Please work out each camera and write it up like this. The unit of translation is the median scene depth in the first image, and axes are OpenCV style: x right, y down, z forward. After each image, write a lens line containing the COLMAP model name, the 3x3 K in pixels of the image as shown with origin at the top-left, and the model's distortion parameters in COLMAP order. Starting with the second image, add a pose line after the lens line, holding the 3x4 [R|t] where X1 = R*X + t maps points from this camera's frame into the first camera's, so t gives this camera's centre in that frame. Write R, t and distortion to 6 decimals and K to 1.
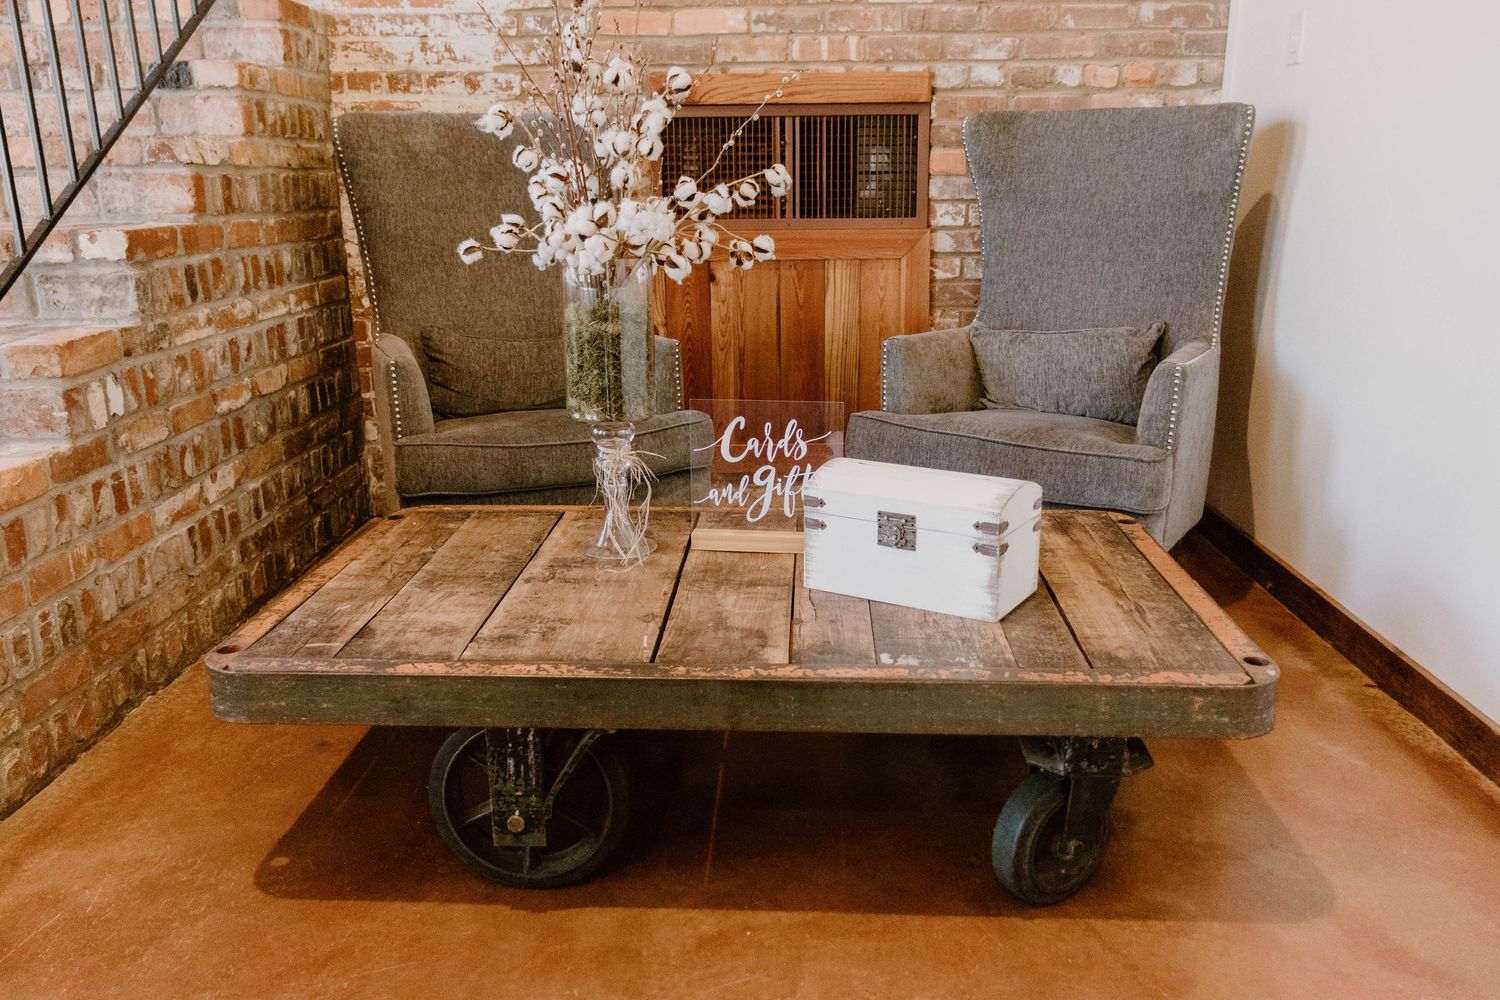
lens RADIAL K [[1242.9, 0, 749.9], [0, 1242.9, 501.9], [0, 0, 1]] dist [0.015011, -0.004594]
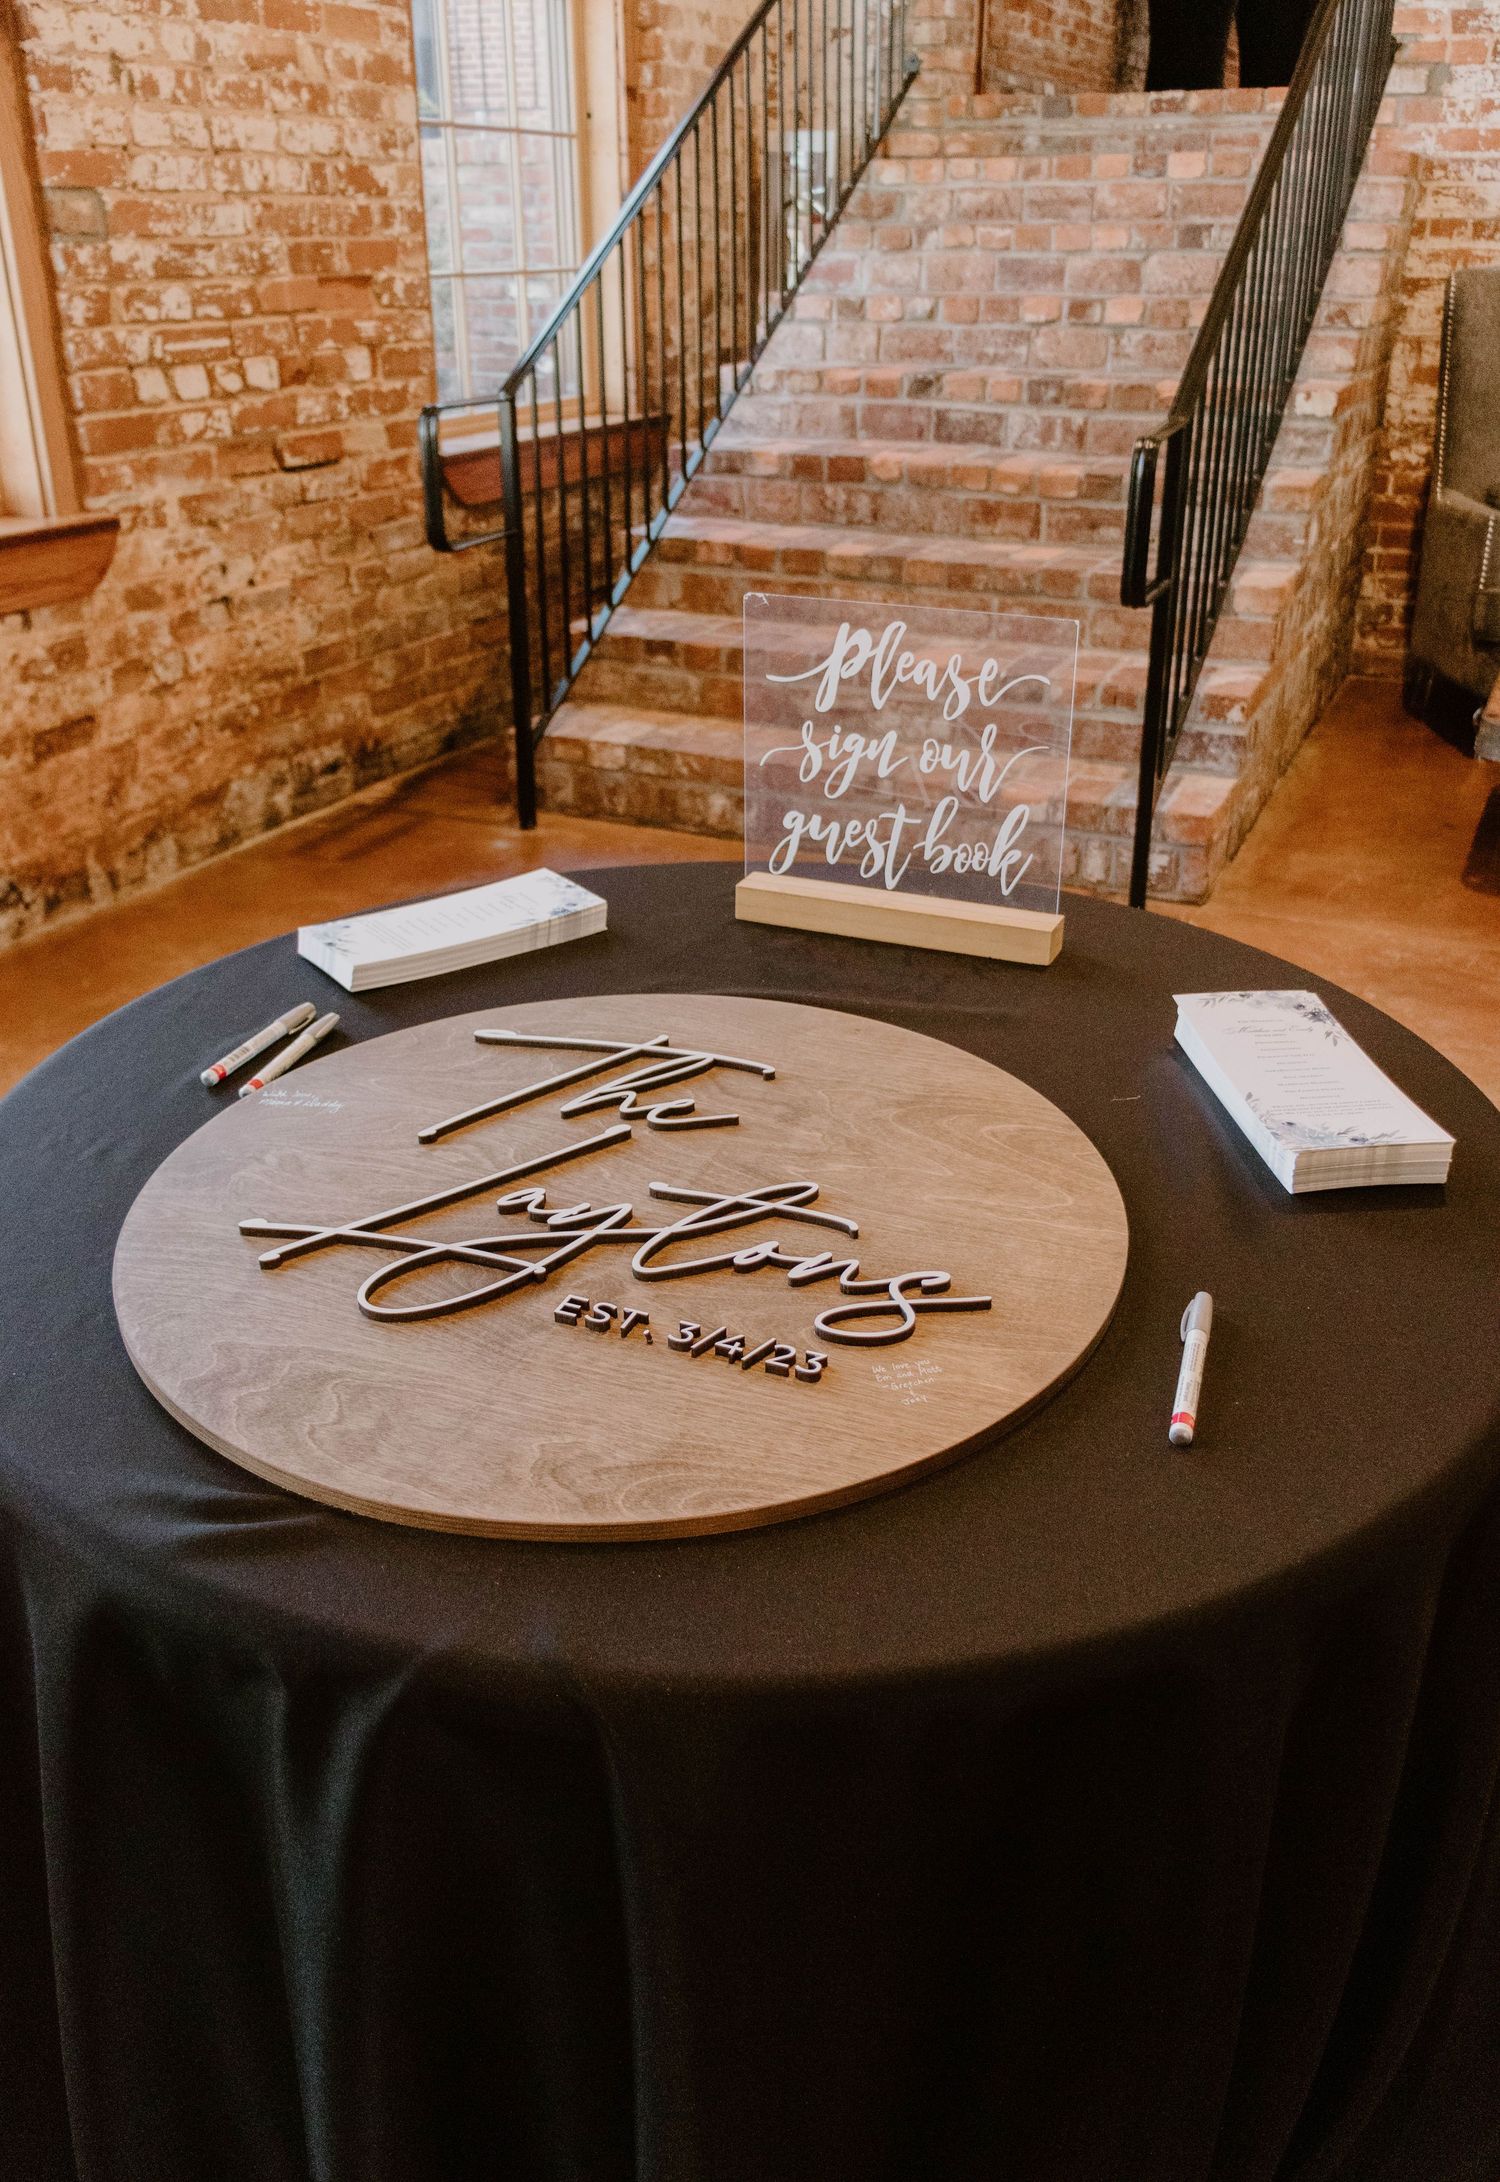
lens RADIAL K [[1907.7, 0, 752.4], [0, 1907.7, 1092.0], [0, 0, 1]] dist [0.005577, 0.003390]
pose [[0.933299, 0.160519, -0.321225, -0.229690], [-0.104017, 0.977026, 0.186014, 0.116949], [0.343704, -0.140194, 0.928554, -0.733817]]
